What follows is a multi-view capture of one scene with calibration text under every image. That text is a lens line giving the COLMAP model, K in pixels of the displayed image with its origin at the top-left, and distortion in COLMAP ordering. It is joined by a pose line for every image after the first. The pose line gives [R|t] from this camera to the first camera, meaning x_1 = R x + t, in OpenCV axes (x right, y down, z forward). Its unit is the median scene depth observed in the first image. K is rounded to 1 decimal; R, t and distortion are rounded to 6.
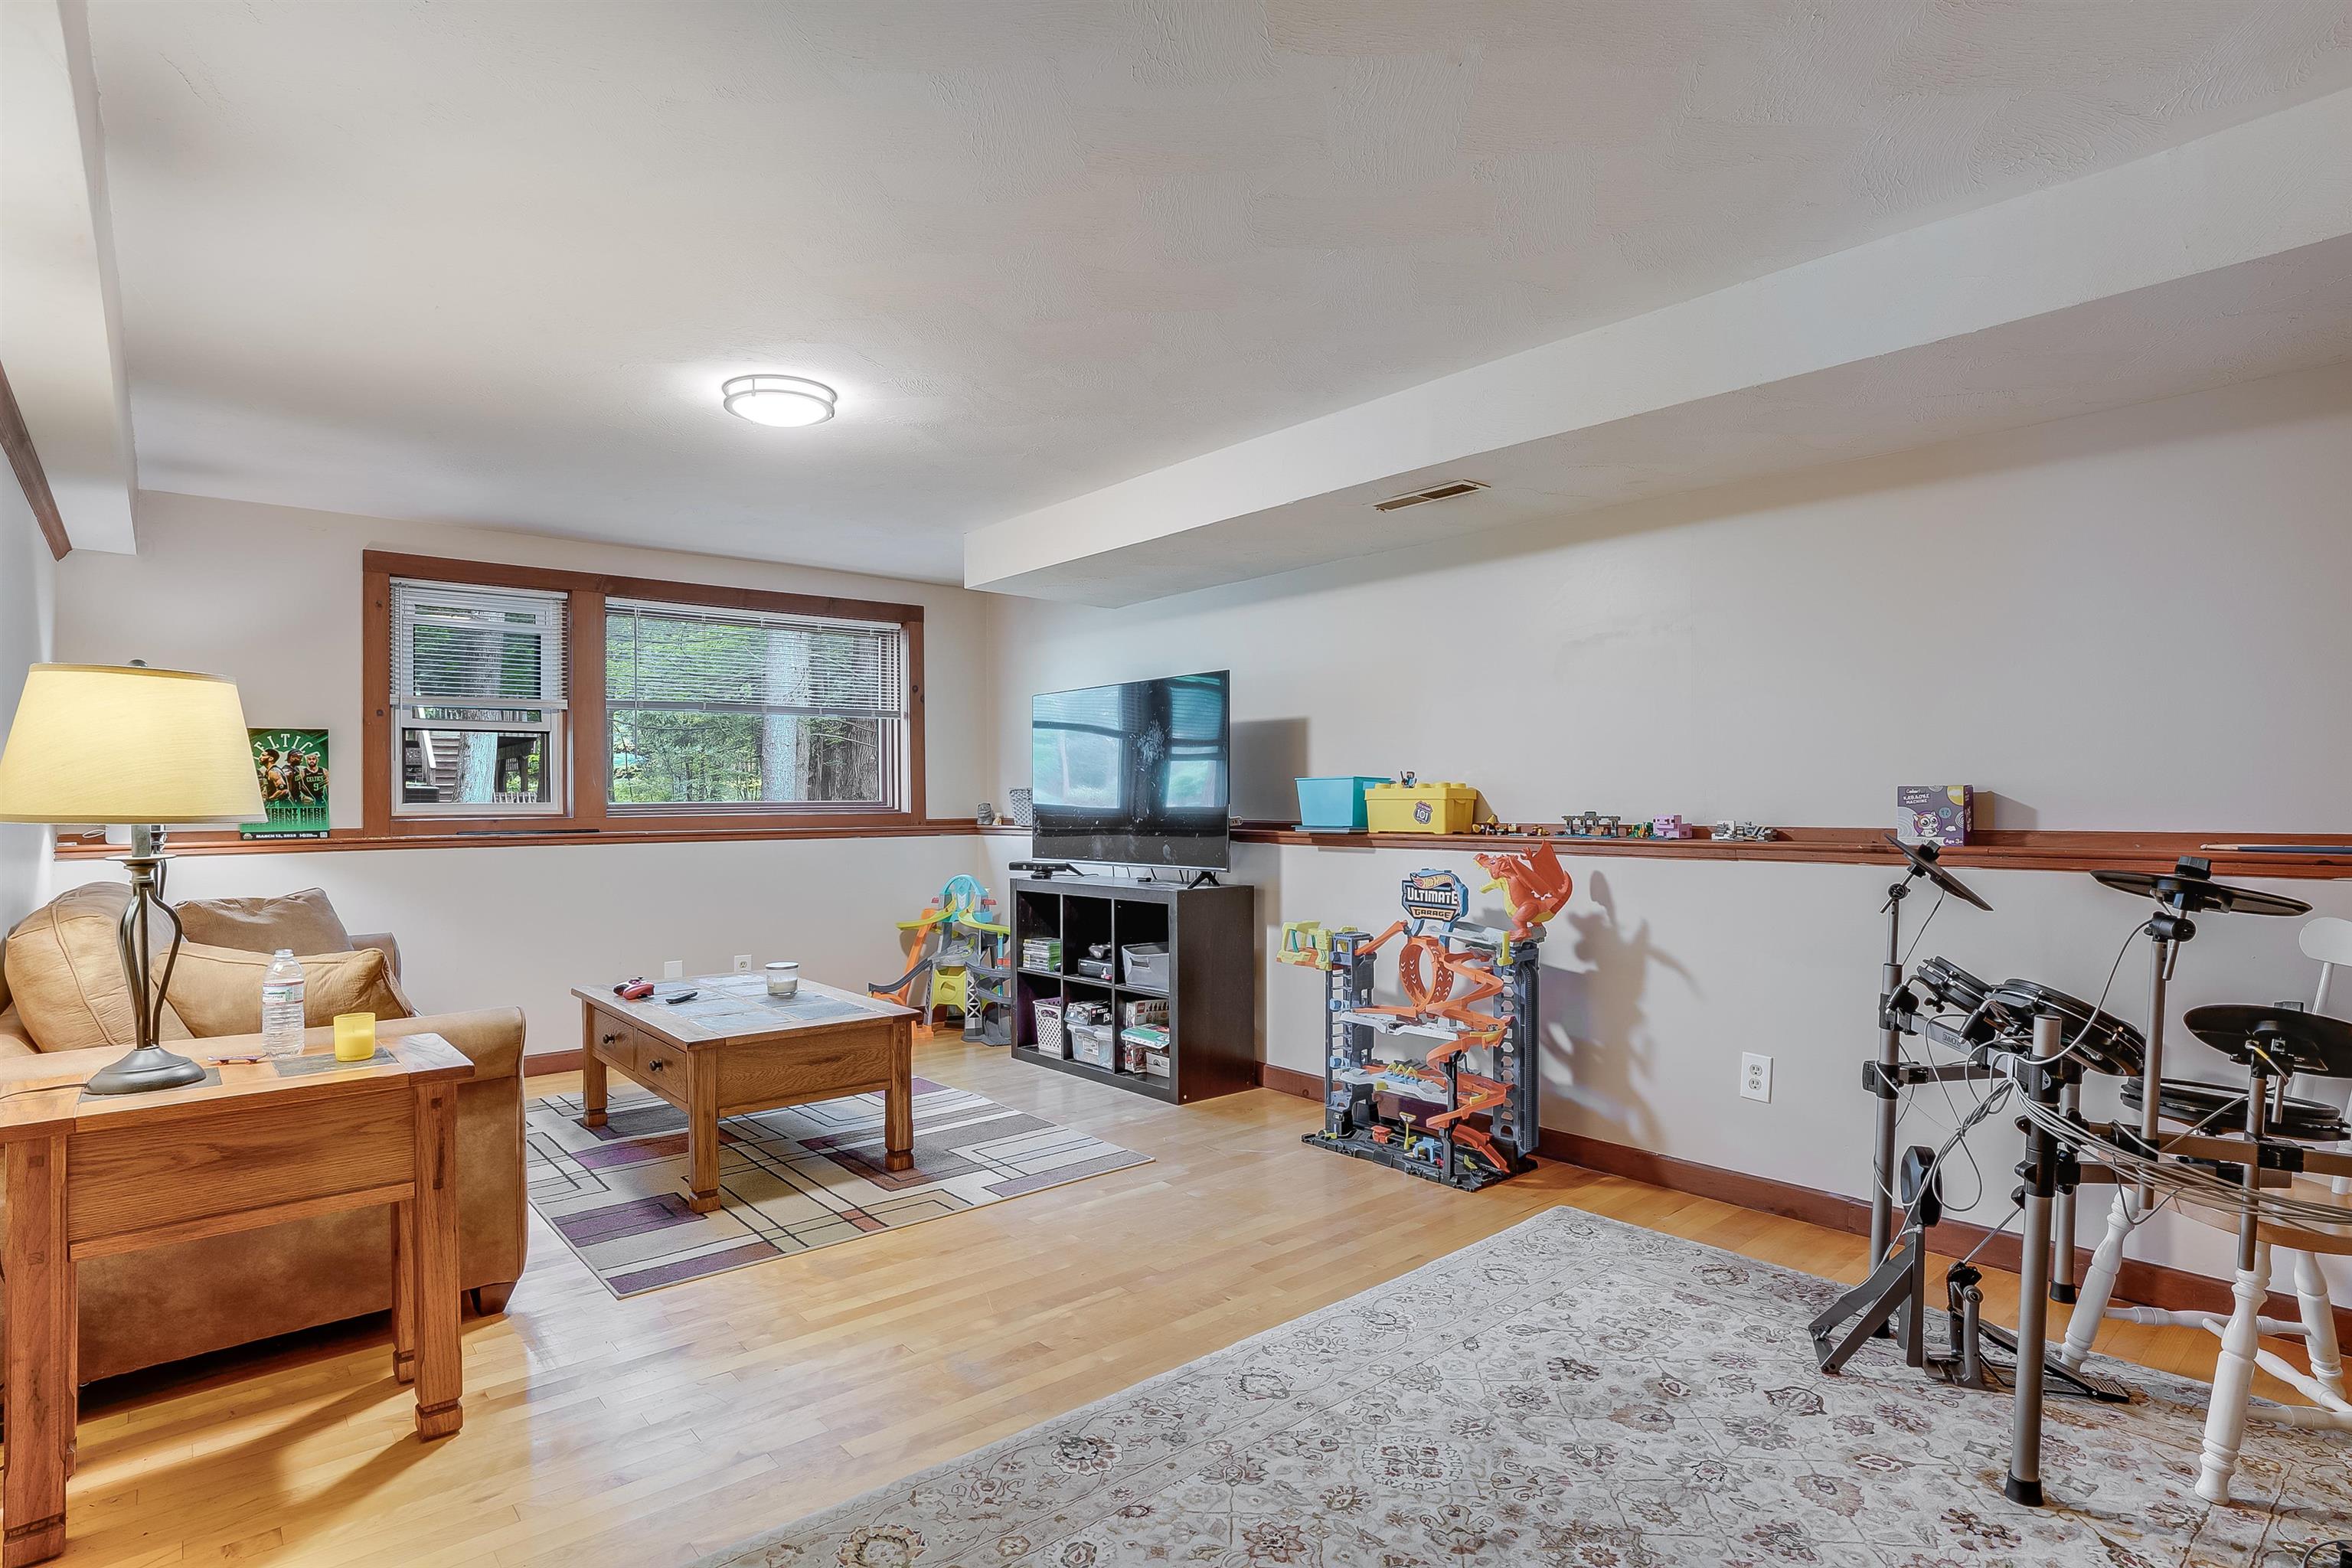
lens RADIAL K [[1229.6, 0, 1193.9], [0, 1229.6, 785.4], [0, 0, 1]] dist [-0.022555, 0.006338]
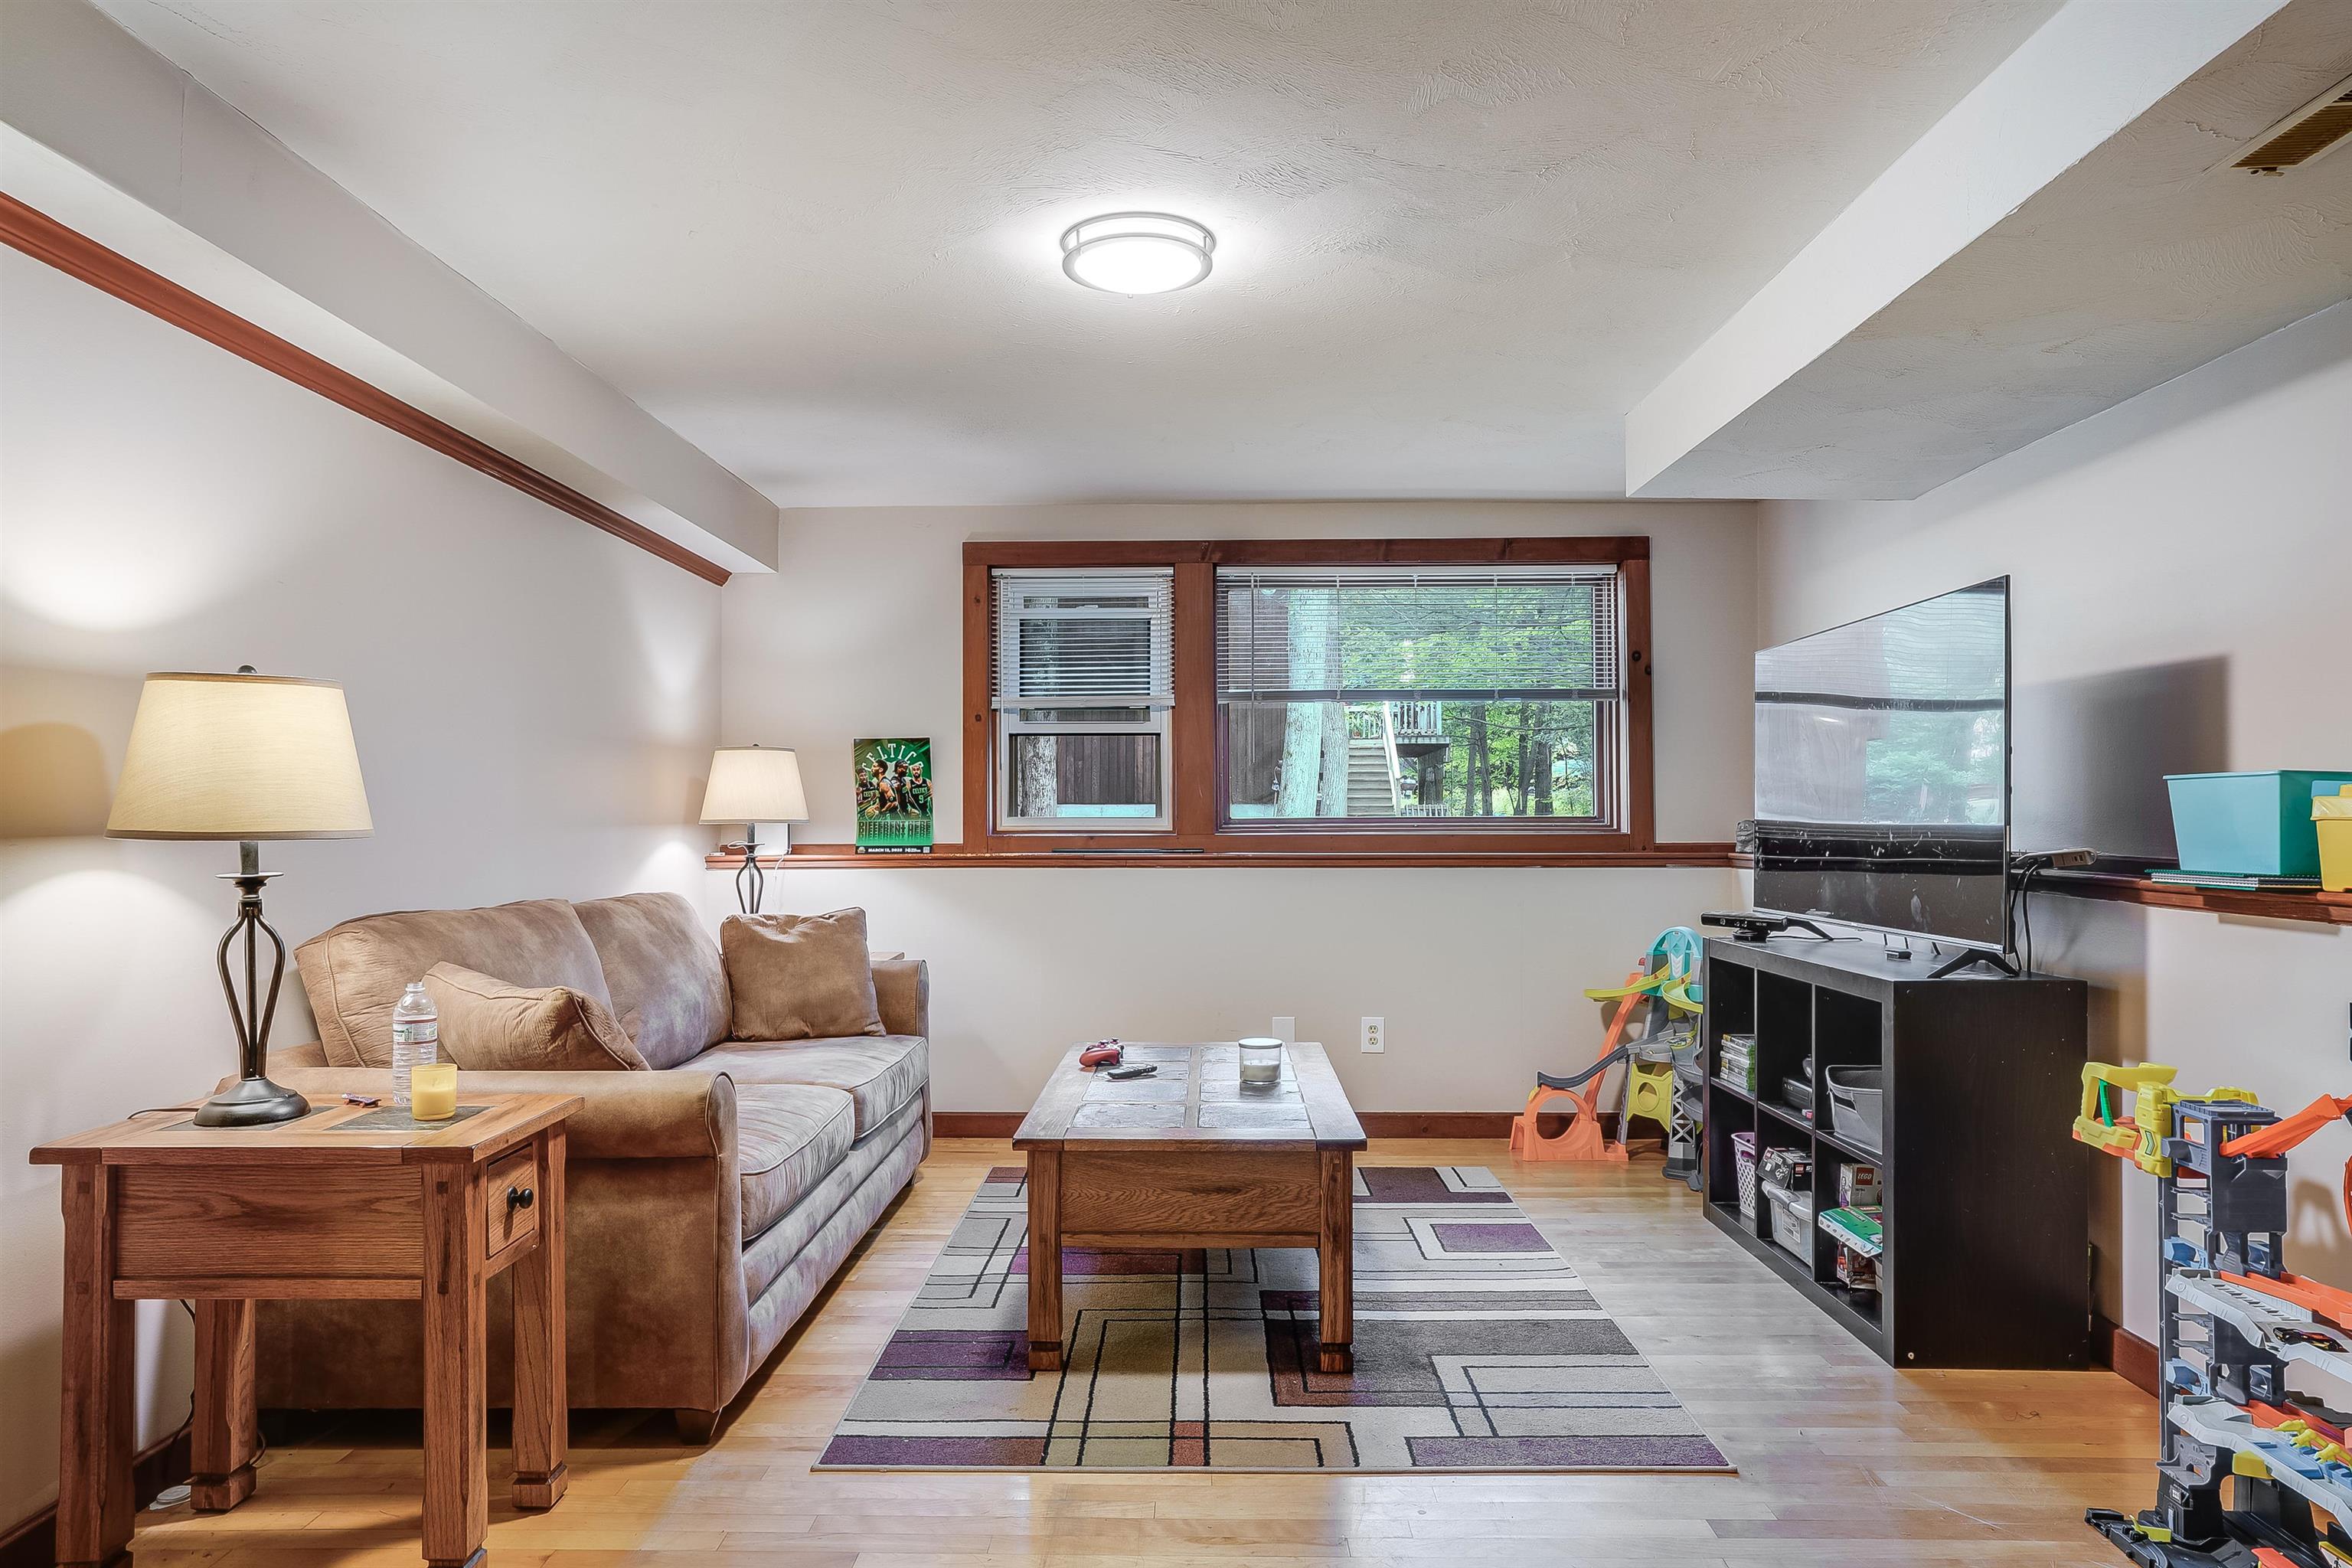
lens RADIAL K [[1471.4, 0, 1108.3], [0, 1471.4, 796.6], [0, 0, 1]] dist [-0.023207, 0.020152]
pose [[0.736524, -0.004105, -0.676399, 0.165787], [0.004906, 0.999988, -0.000726, 0.001007], [0.676394, -0.002784, 0.736535, 0.261565]]
